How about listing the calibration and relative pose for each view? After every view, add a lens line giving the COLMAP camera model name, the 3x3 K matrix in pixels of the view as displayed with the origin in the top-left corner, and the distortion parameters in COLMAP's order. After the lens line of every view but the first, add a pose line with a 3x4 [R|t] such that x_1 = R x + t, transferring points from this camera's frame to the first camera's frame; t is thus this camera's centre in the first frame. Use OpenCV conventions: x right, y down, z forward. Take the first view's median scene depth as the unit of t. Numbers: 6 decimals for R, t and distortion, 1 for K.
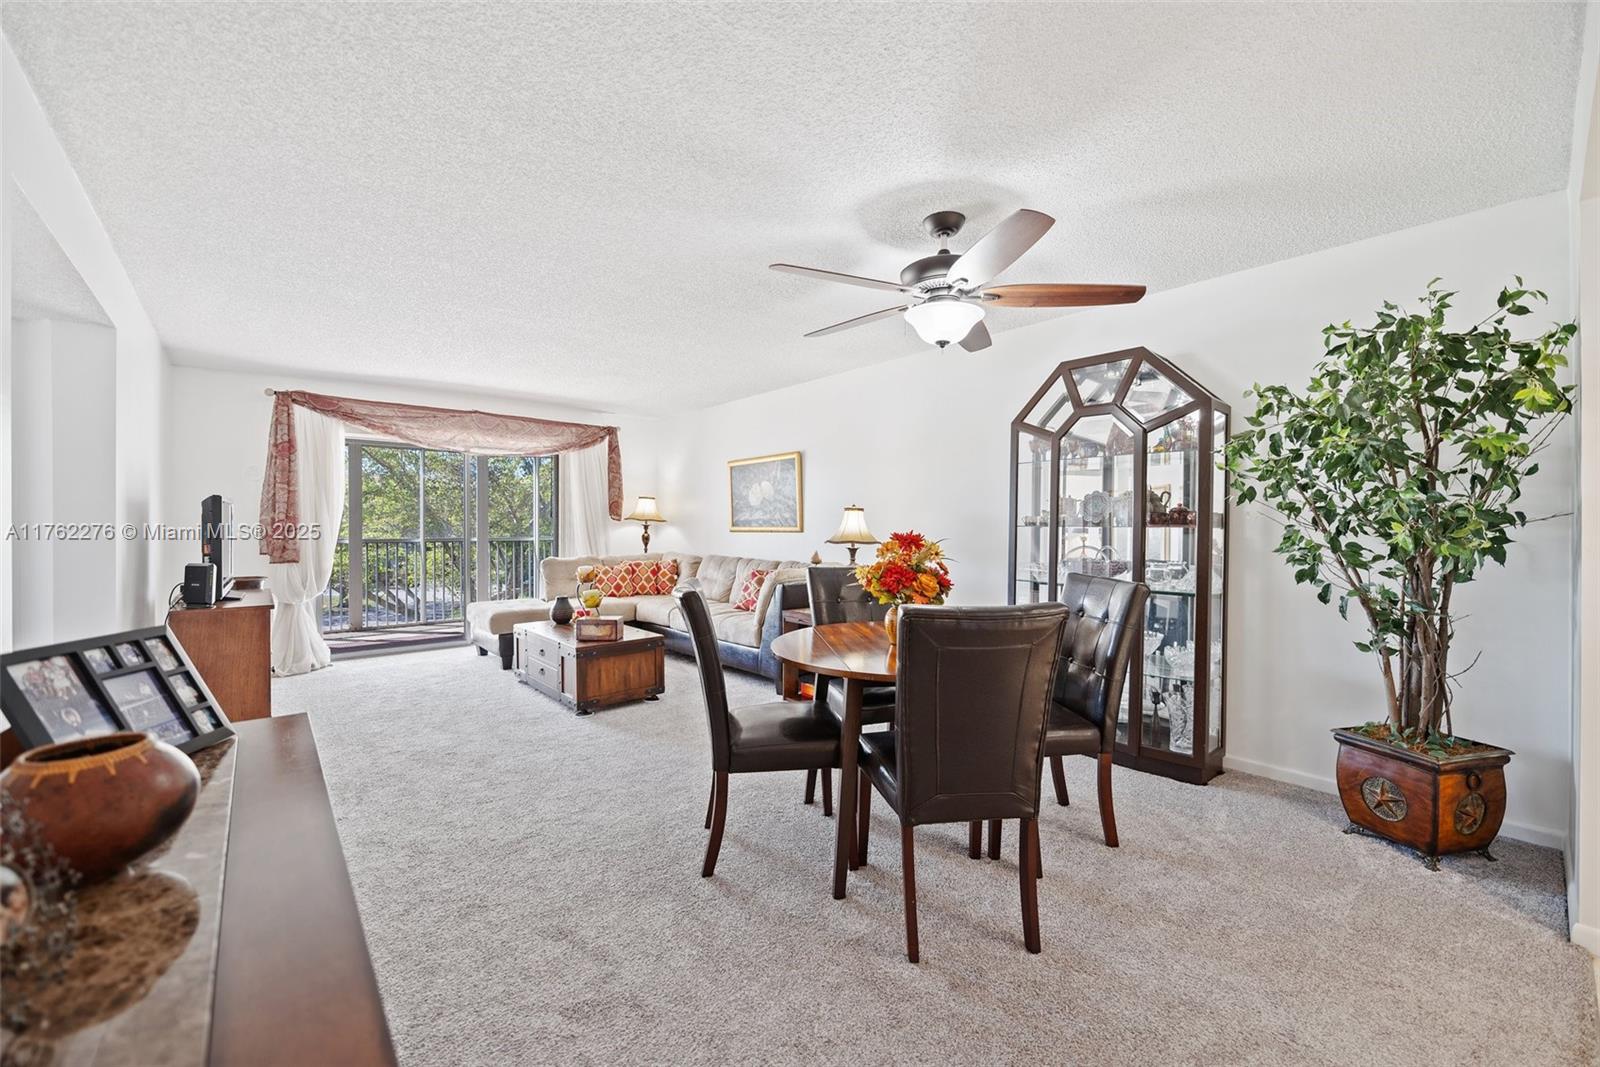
lens RADIAL K [[635.4, 0, 798.7], [0, 635.4, 525.1], [0, 0, 1]] dist [-0.007593, -0.001102]
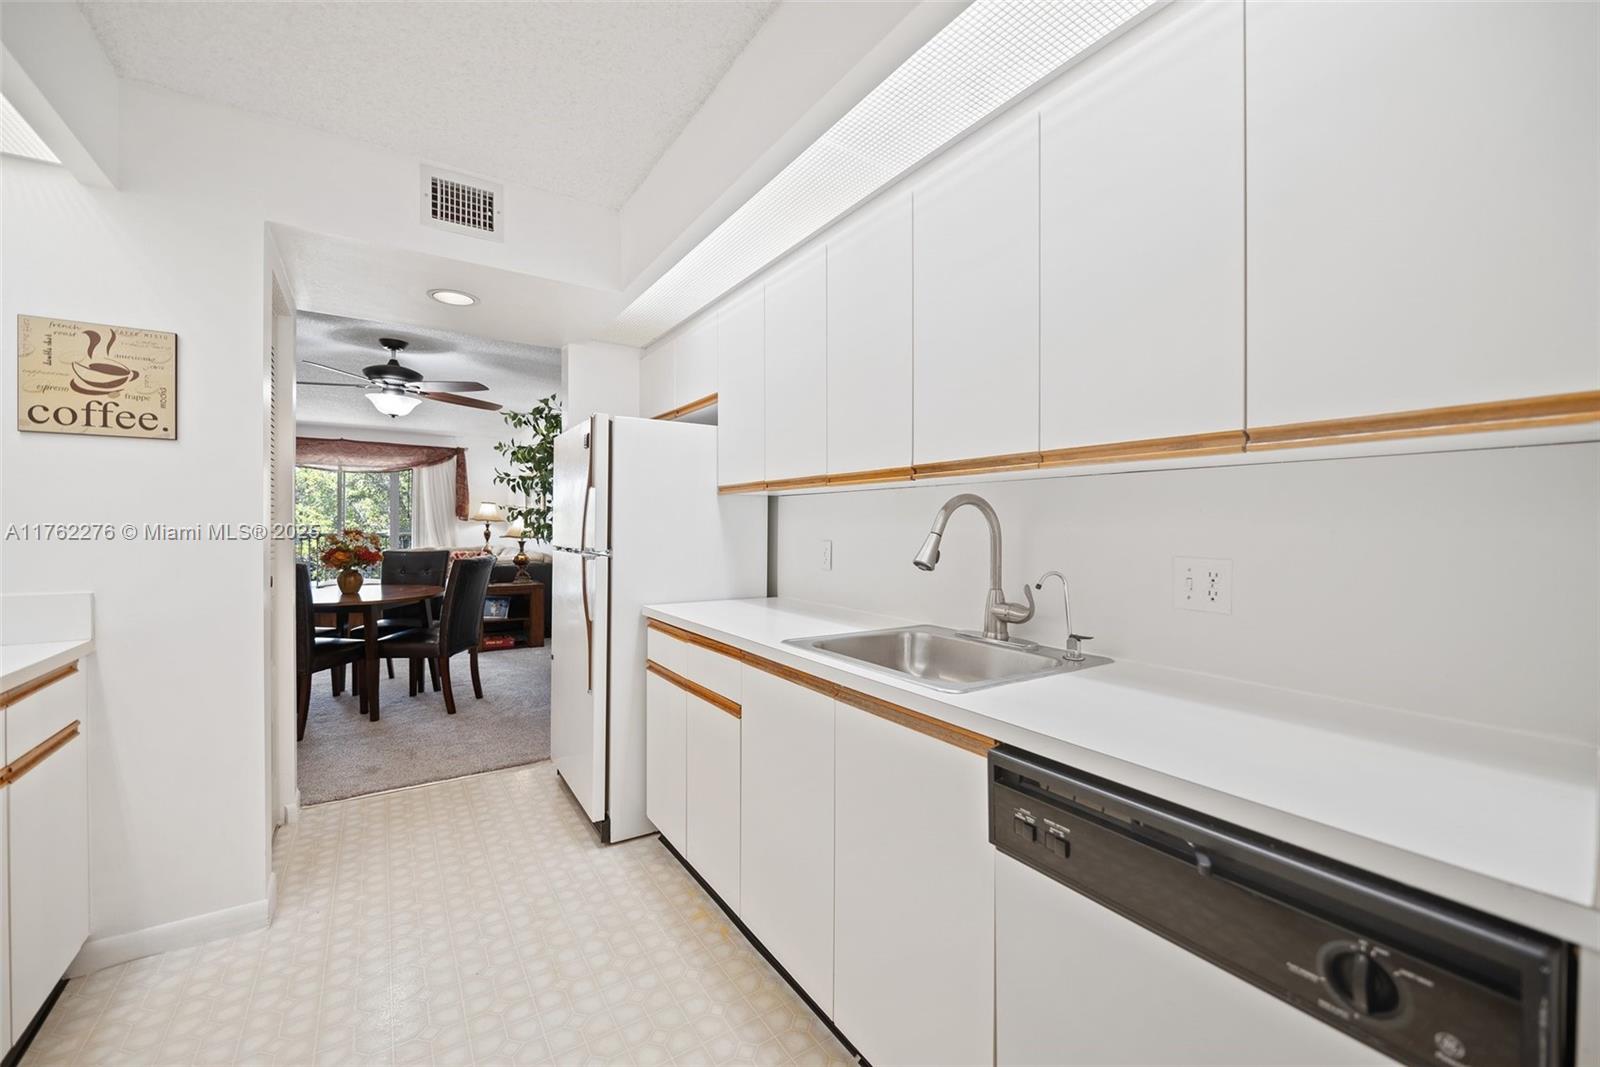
lens RADIAL K [[635.4, 0, 796.8], [0, 635.4, 530.3], [0, 0, 1]] dist [-0.007593, -0.001102]
pose [[0.991901, 0.008706, -0.126711, 0.736513], [-0.007778, 0.999939, 0.007820, -0.003566], [0.126772, -0.006772, 0.991909, -0.258214]]
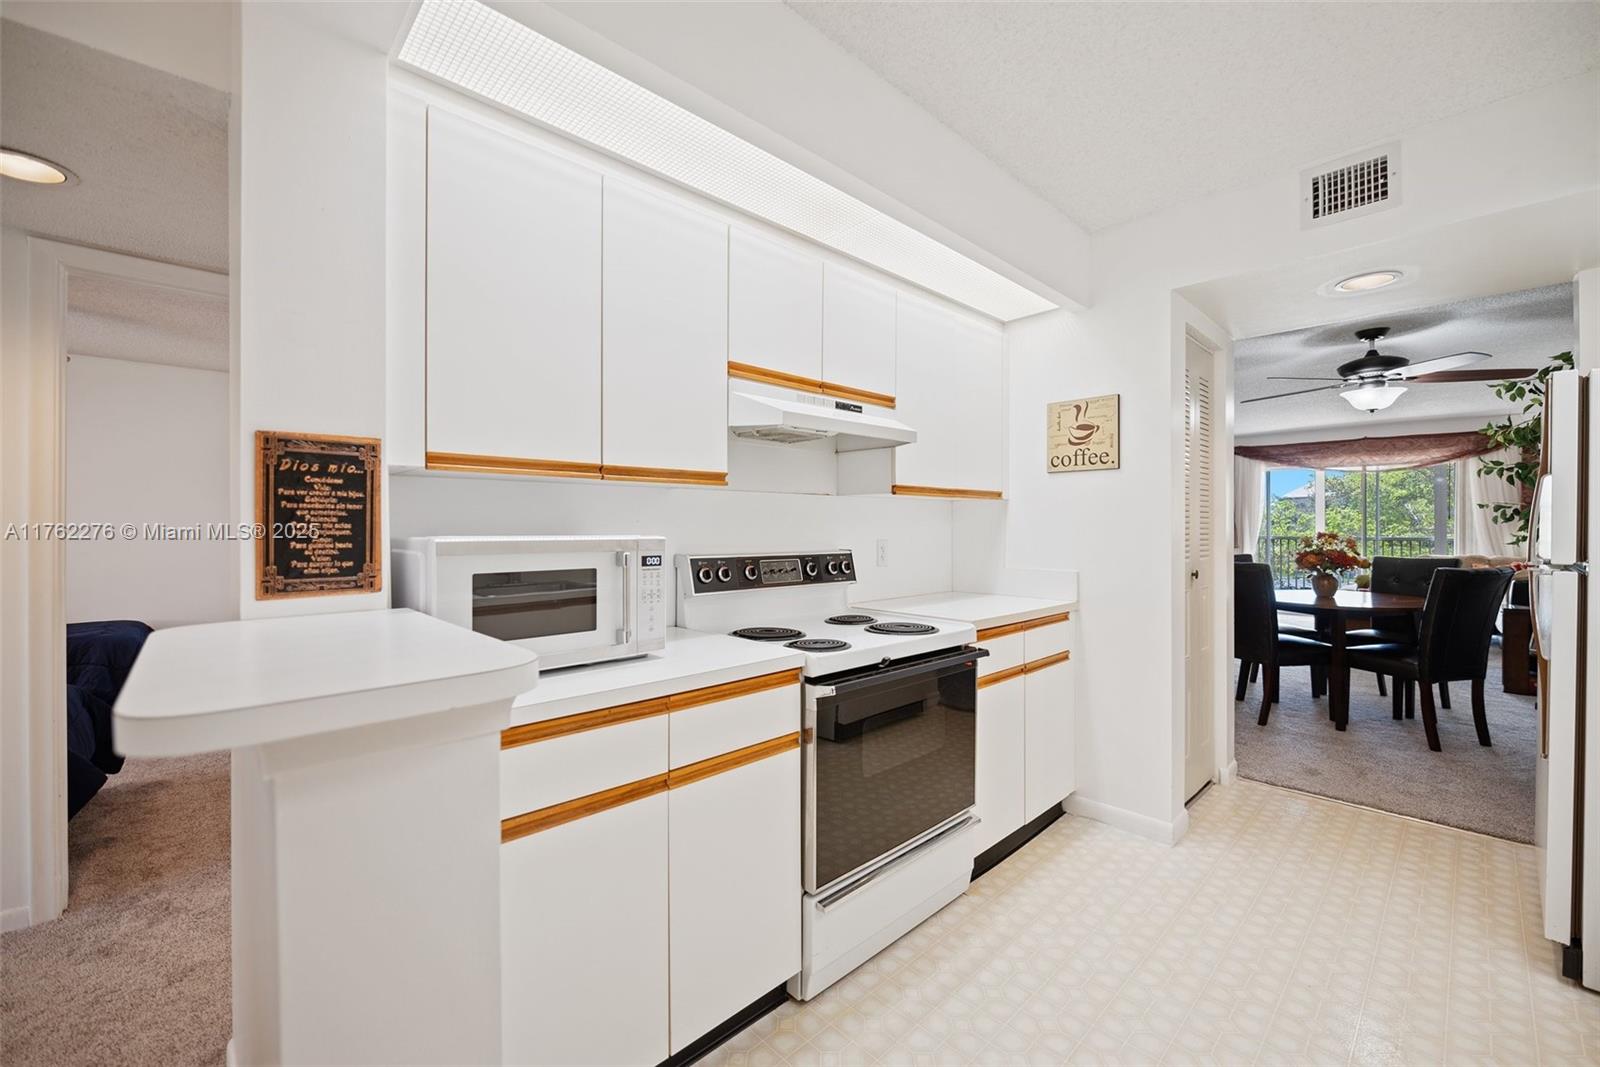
lens RADIAL K [[635.4, 0, 808.9], [0, 635.4, 526.9], [0, 0, 1]] dist [-0.007593, -0.001102]
pose [[0.050708, 0.003713, -0.998707, 0.837340], [-0.000546, 0.999993, 0.003690, -0.003794], [0.998713, 0.000358, 0.050710, -0.225845]]
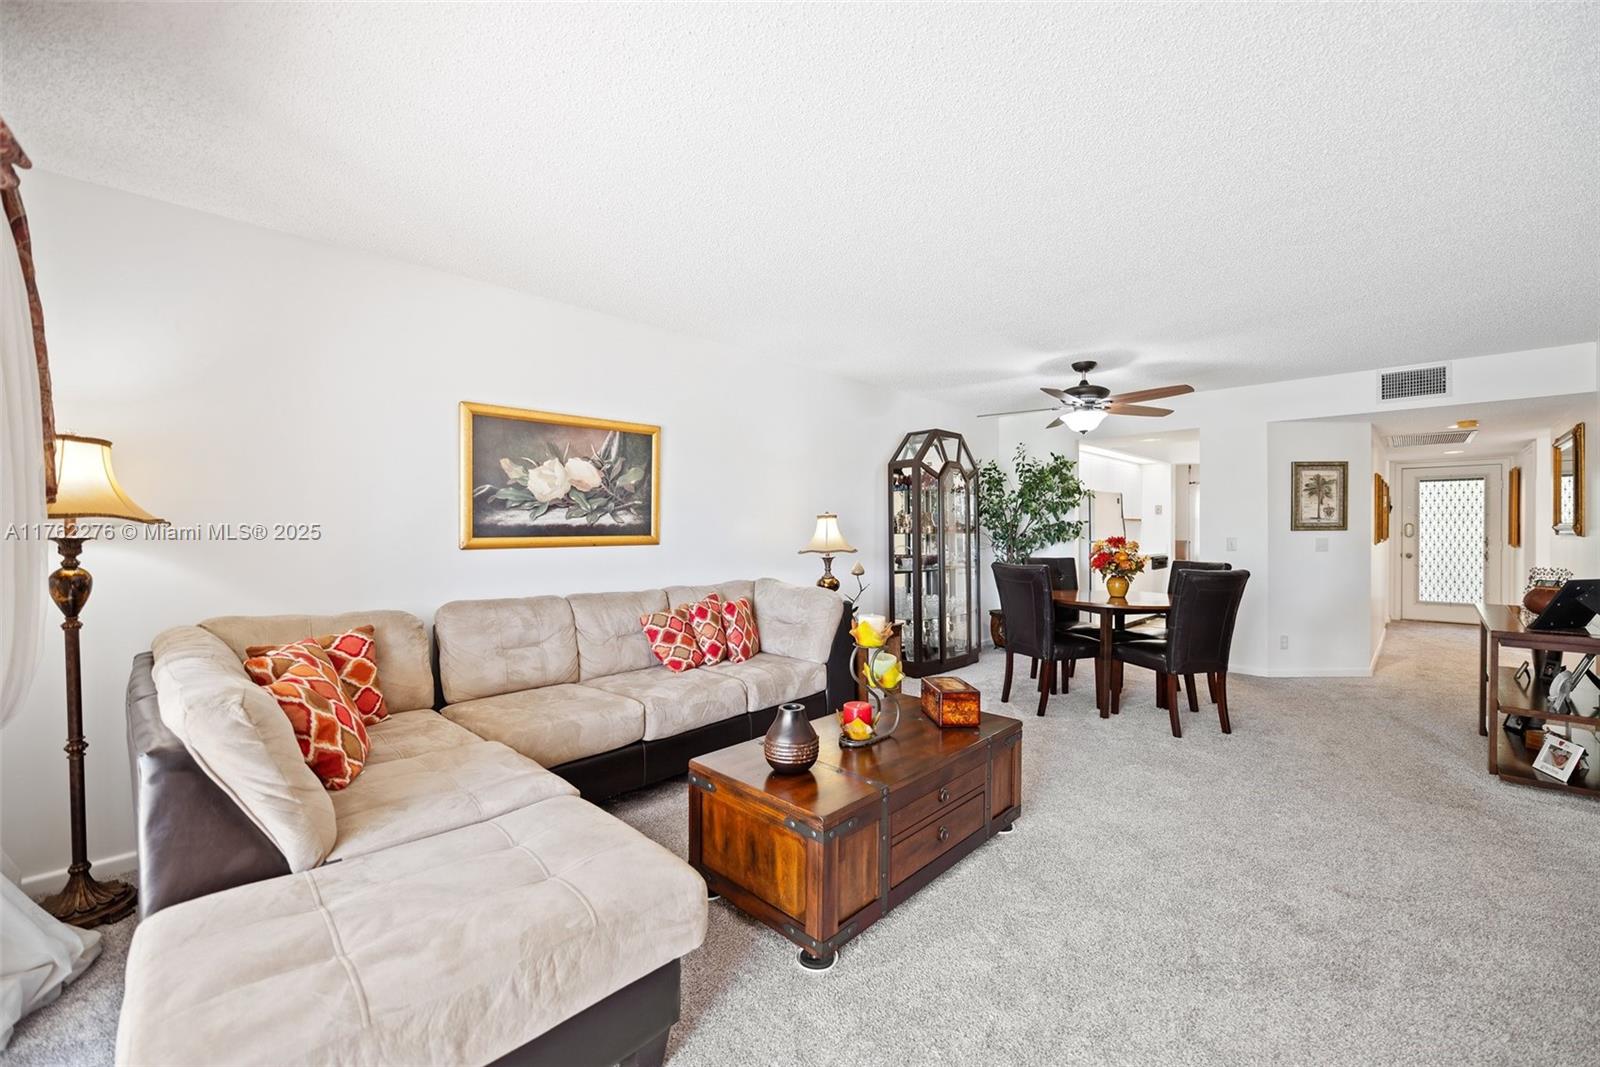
lens RADIAL K [[635.4, 0, 804.8], [0, 635.4, 533.9], [0, 0, 1]] dist [-0.007593, -0.001102]
pose [[-0.088387, -0.006382, 0.996066, -0.737997], [0.000190, 0.999979, 0.006424, -0.005146], [-0.996086, 0.000757, -0.088384, 0.959022]]
